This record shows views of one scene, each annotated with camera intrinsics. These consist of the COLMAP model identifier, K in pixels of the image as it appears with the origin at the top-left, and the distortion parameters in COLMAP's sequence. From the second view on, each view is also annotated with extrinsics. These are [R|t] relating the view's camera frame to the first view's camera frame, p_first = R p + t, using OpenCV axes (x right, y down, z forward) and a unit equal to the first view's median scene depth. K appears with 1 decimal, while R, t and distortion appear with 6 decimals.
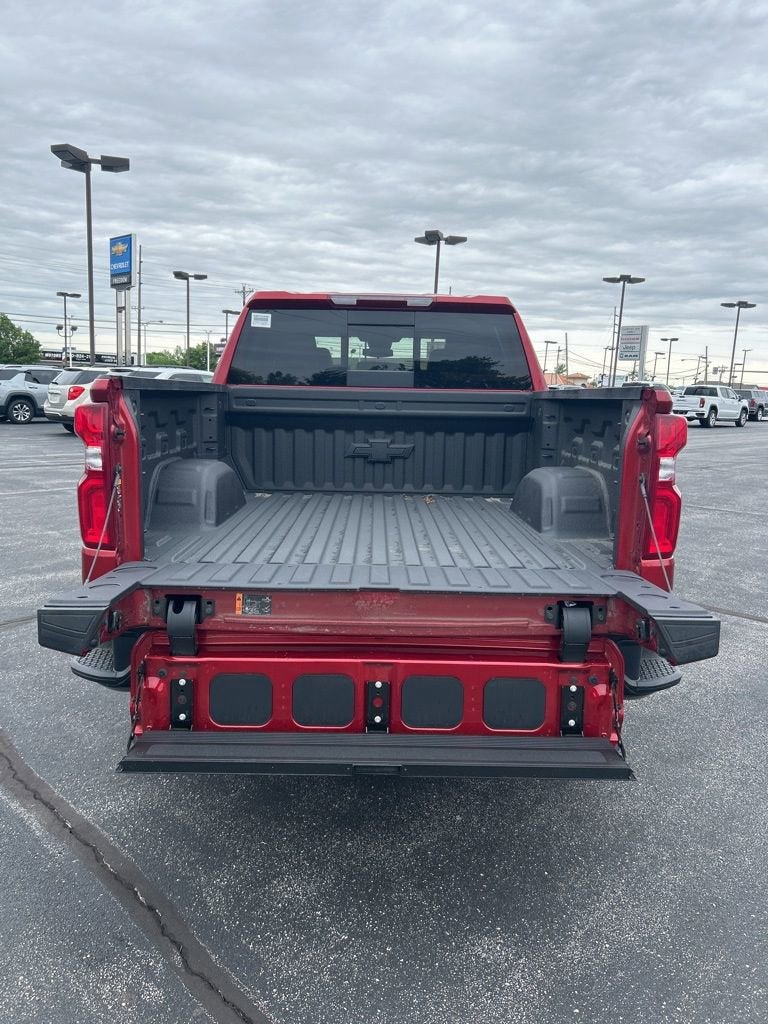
lens RADIAL K [[771.6, 0, 388.4], [0, 771.6, 507.8], [0, 0, 1]] dist [0.041526, -0.043087]
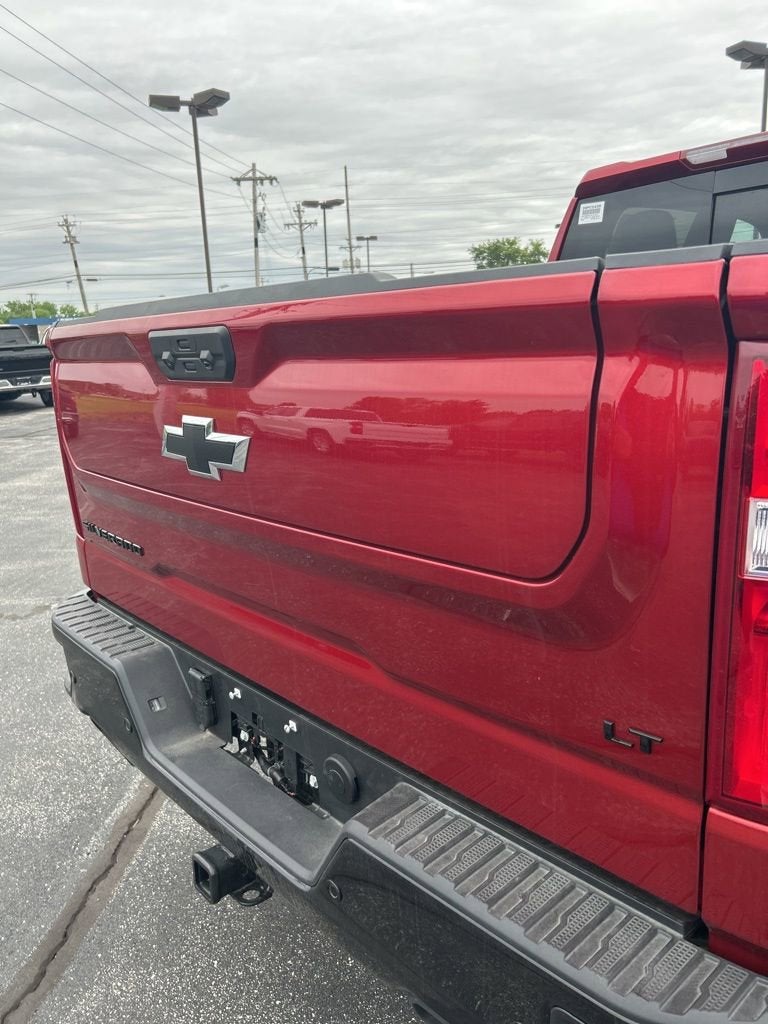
lens RADIAL K [[781.9, 0, 379.8], [0, 781.9, 509.1], [0, 0, 1]] dist [-0.001374, 0.005284]
pose [[0.650242, 0.117093, -0.750649, 0.370379], [-0.052324, 0.992607, 0.109511, -0.066158], [0.757923, -0.031932, 0.651562, 0.552782]]
